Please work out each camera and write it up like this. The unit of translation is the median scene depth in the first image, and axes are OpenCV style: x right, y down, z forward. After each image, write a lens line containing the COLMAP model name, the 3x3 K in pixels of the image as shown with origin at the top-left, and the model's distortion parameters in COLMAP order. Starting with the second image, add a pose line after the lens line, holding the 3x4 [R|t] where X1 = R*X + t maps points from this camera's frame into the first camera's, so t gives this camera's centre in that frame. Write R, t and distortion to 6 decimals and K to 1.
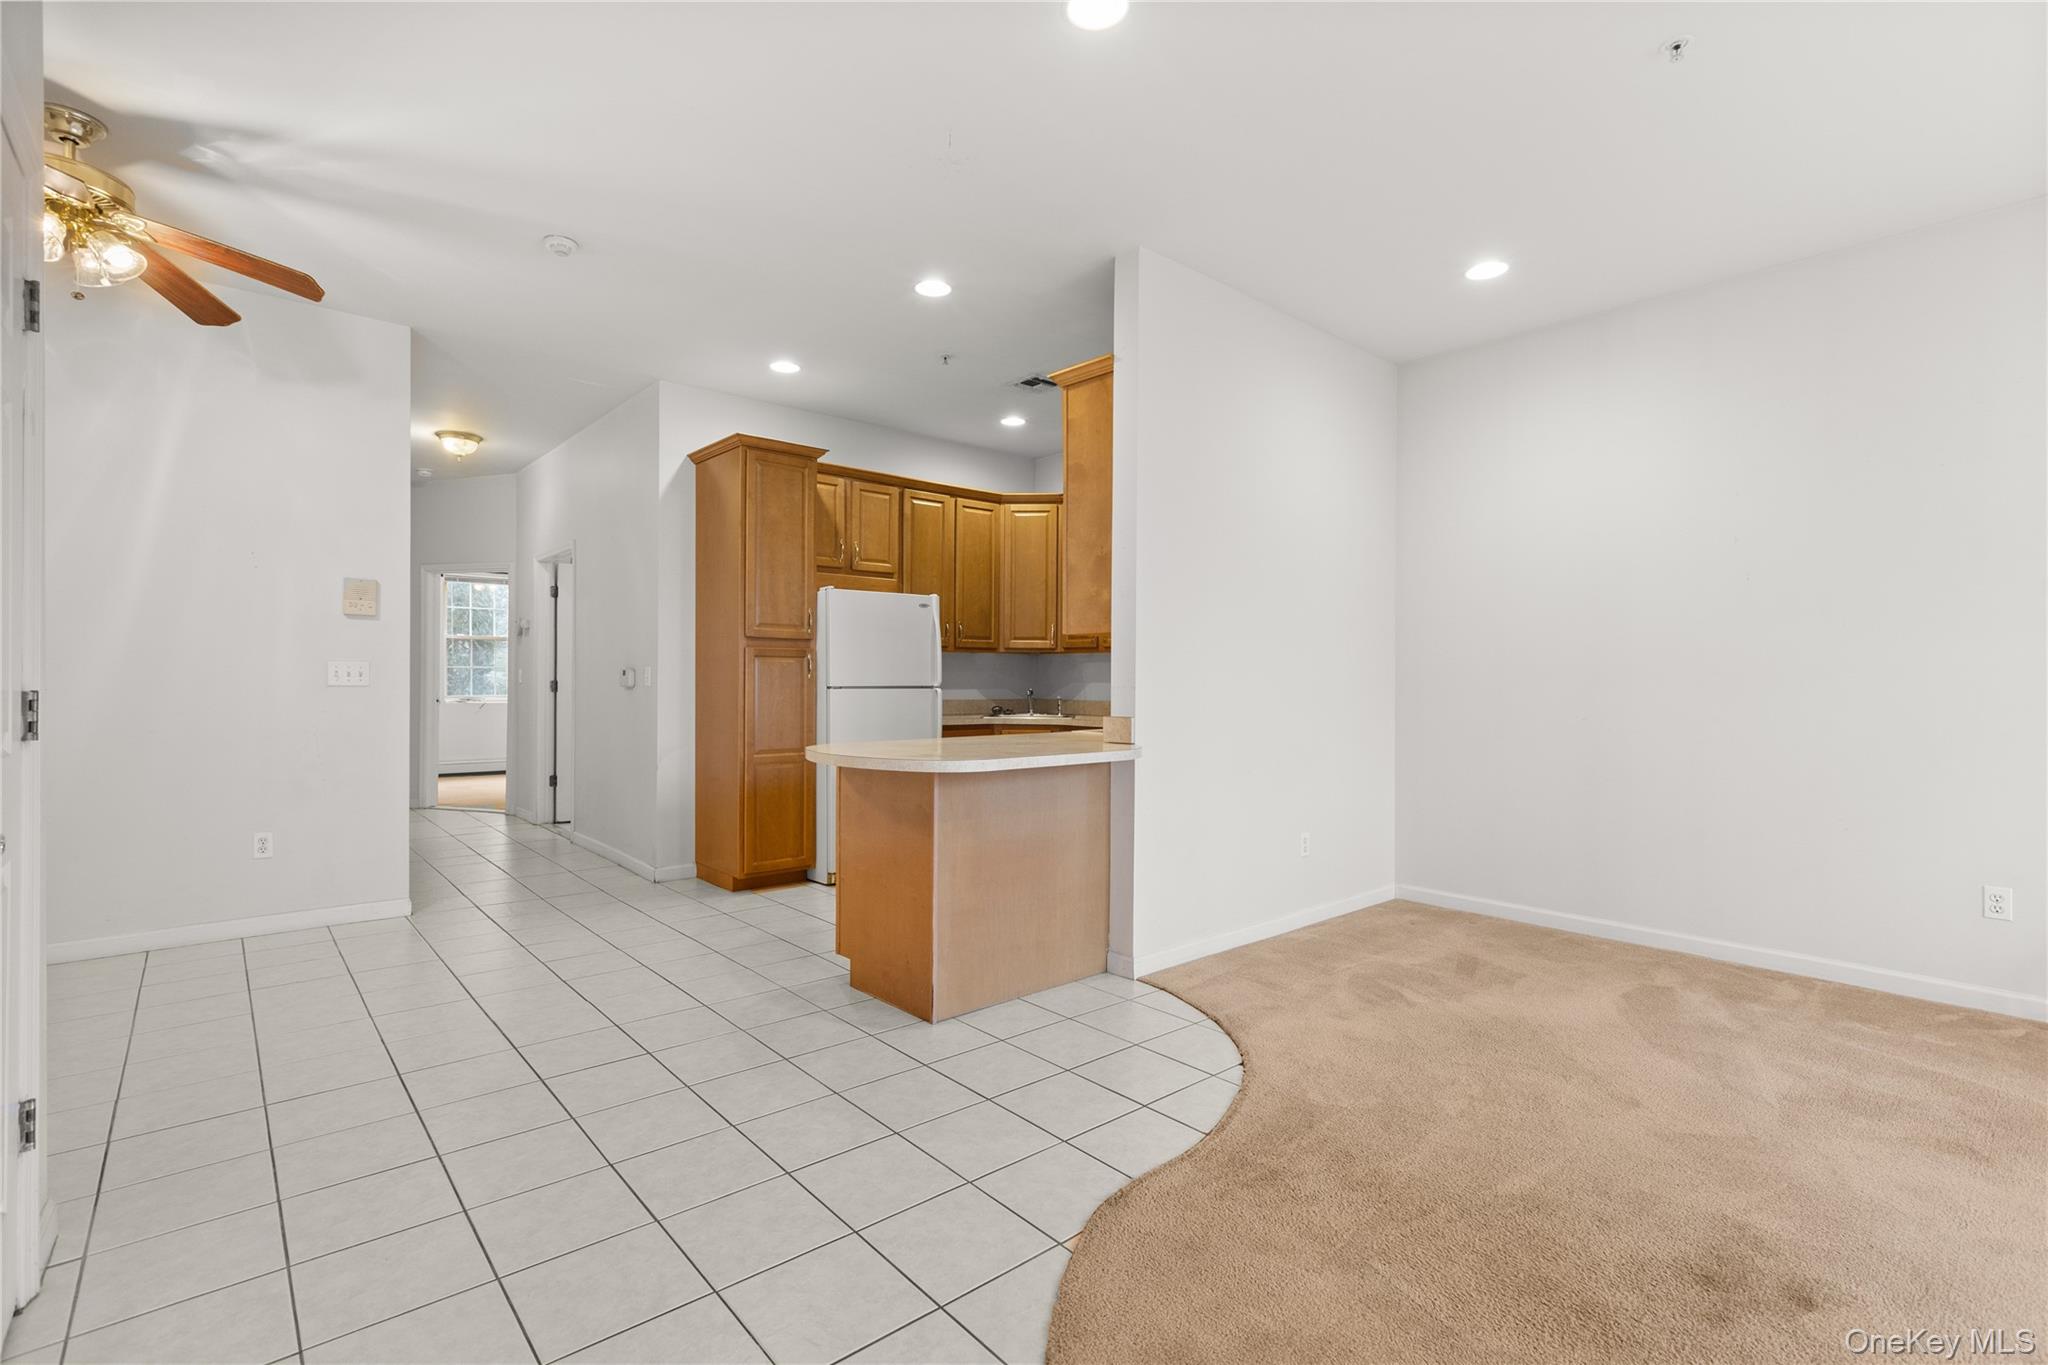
lens RADIAL K [[927.1, 0, 1014.0], [0, 927.1, 680.9], [0, 0, 1]] dist [-0.000690, -0.000235]
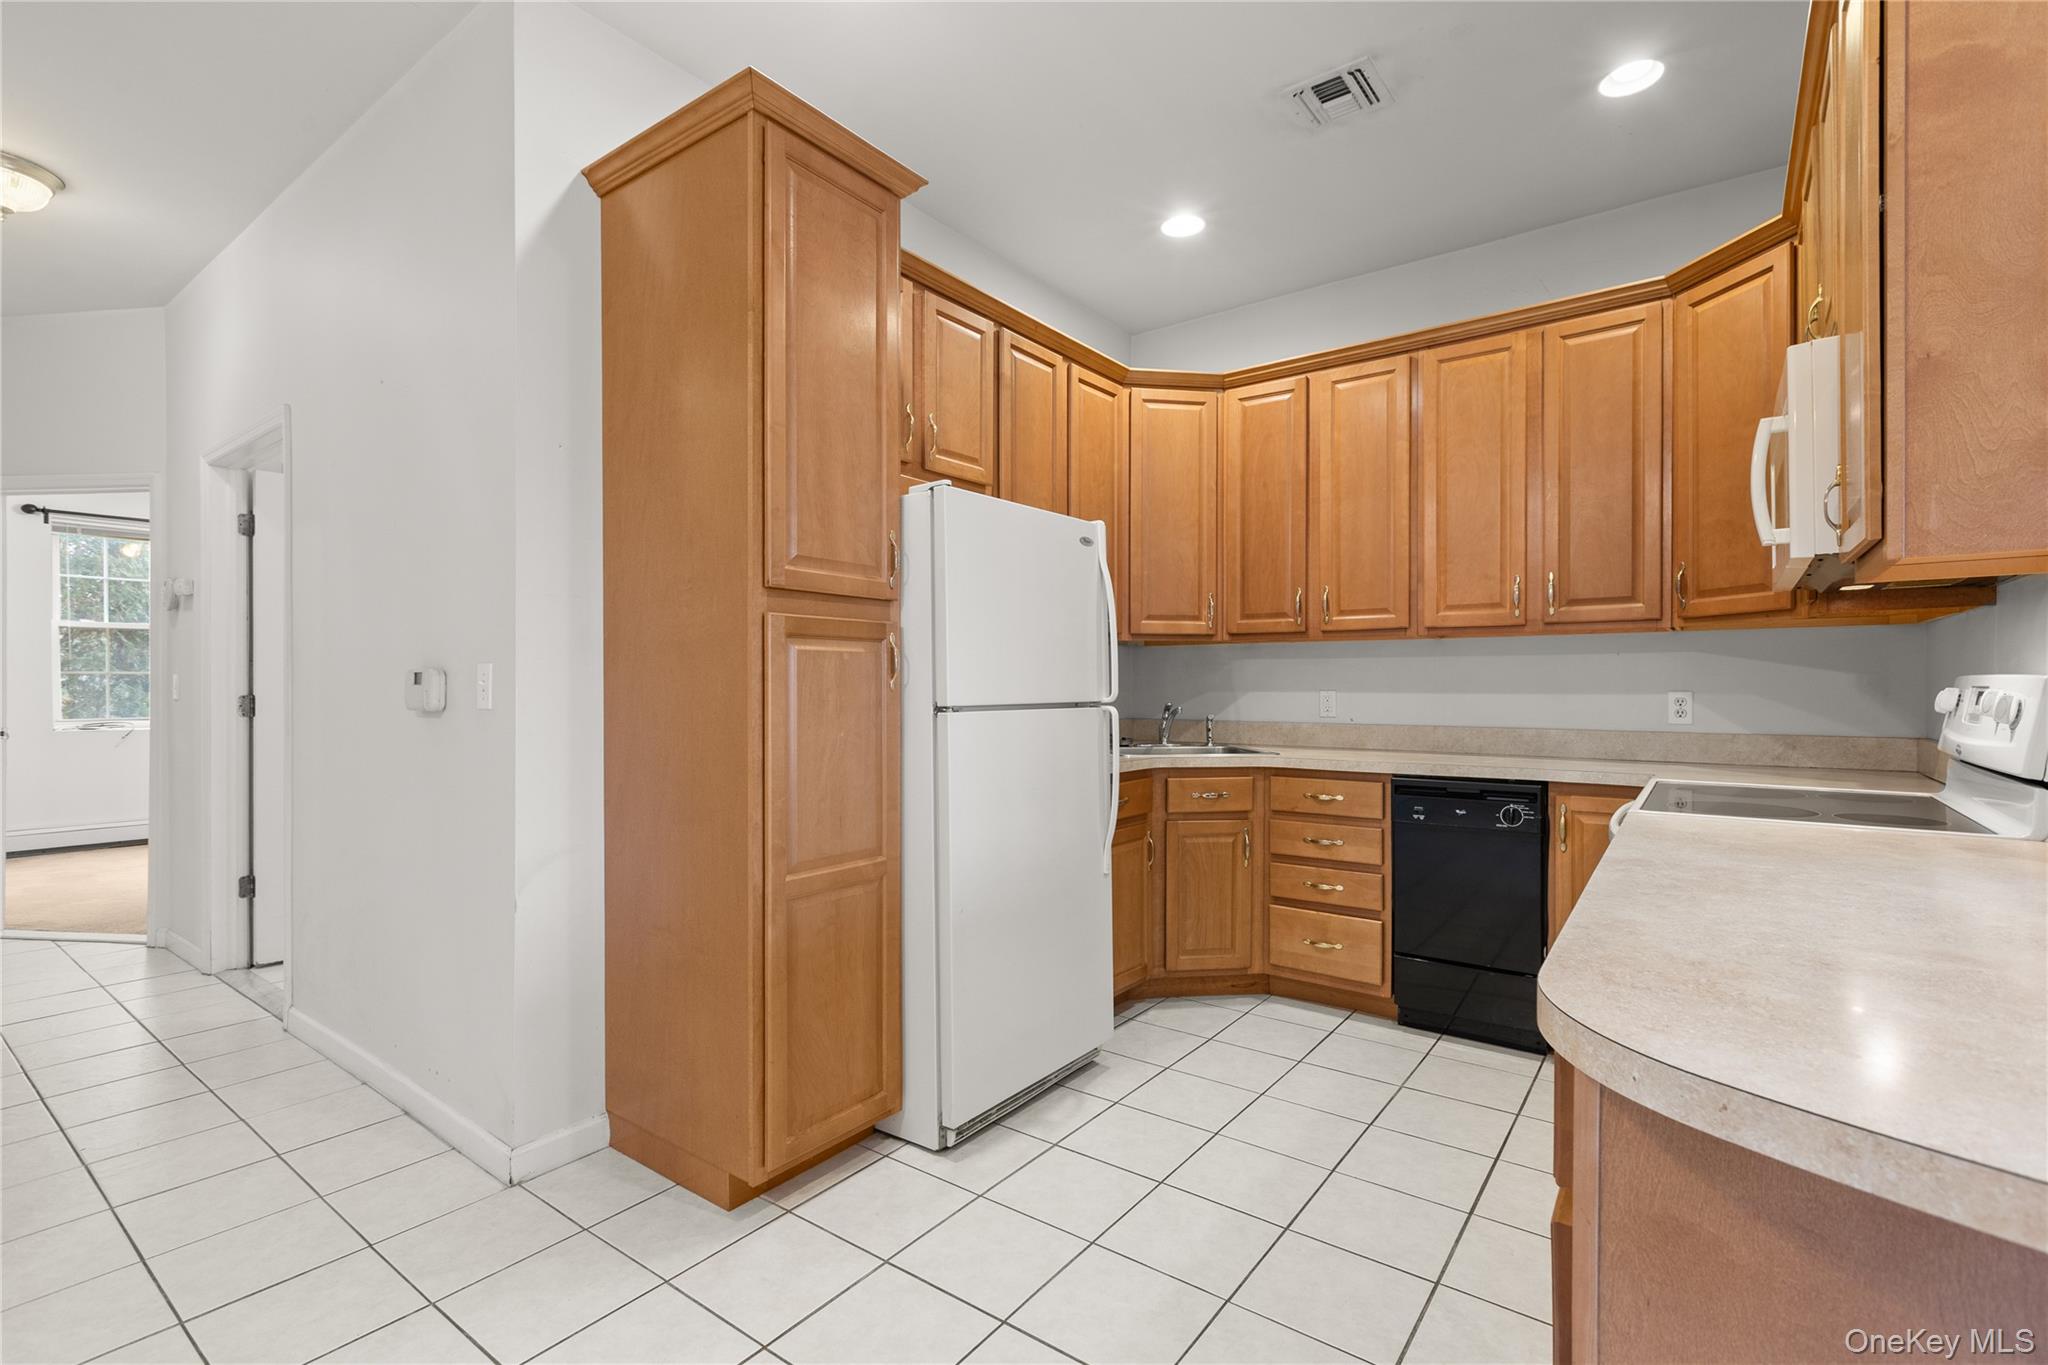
lens RADIAL K [[938.1, 0, 1027.4], [0, 938.1, 687.7], [0, 0, 1]] dist [-0.001722, -0.001318]
pose [[0.976421, -0.006820, 0.215767, -0.209497], [0.006697, 0.999977, 0.001298, -0.002670], [-0.215771, 0.000178, 0.976444, 0.451897]]
